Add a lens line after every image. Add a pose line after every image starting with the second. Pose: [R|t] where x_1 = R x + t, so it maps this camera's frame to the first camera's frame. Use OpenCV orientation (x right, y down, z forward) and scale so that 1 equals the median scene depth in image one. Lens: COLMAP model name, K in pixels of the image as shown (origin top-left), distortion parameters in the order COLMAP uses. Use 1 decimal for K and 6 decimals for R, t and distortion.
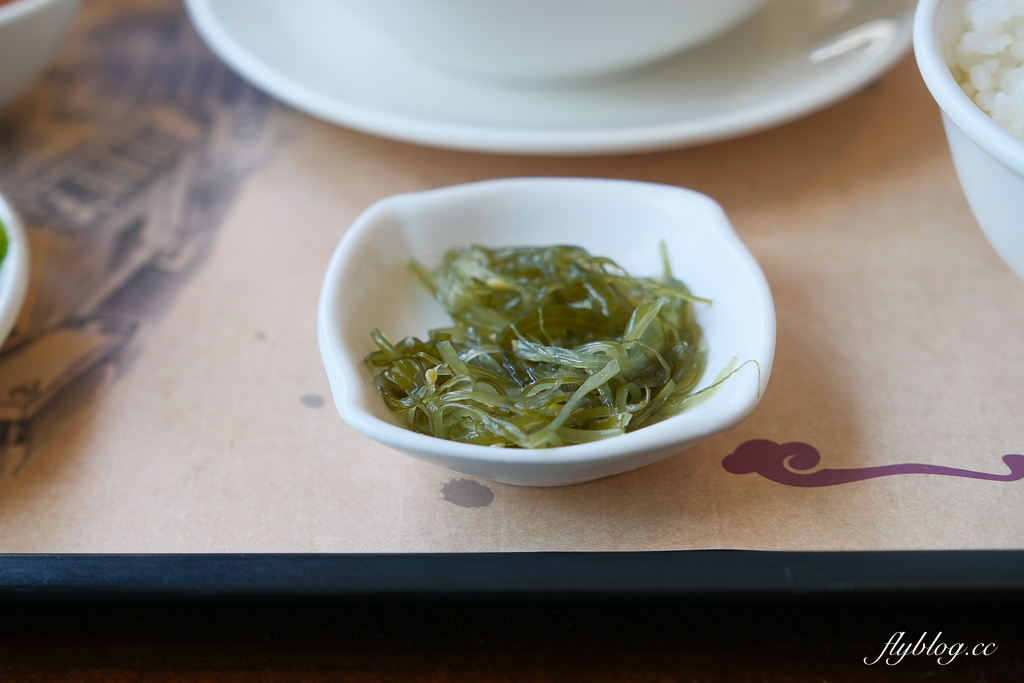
lens RADIAL K [[1652.1, 0, 512.0], [0, 1652.1, 341.5], [0, 0, 1]] dist [0.295883, -2.651658]
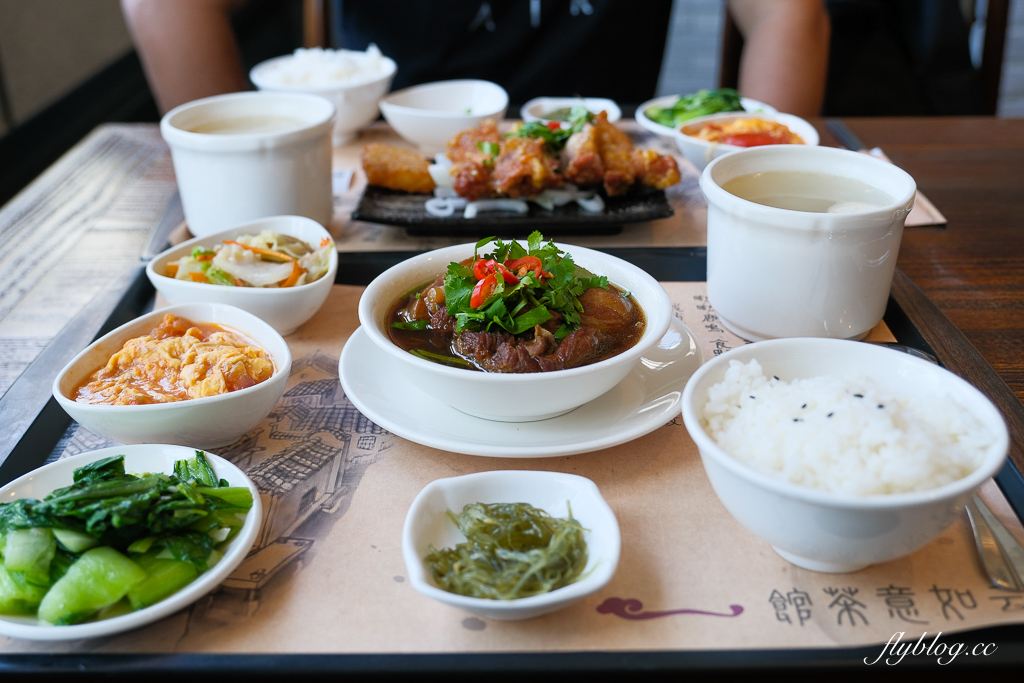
lens RADIAL K [[1021.3, 0, 512.0], [0, 1021.3, 341.5], [0, 0, 1]] dist [-0.041141, -0.000907]
pose [[0.999978, 0.000439, 0.006567, 0.012079], [0.000888, 0.979647, -0.200724, 0.000901], [-0.006522, 0.200726, 0.979626, -0.309398]]
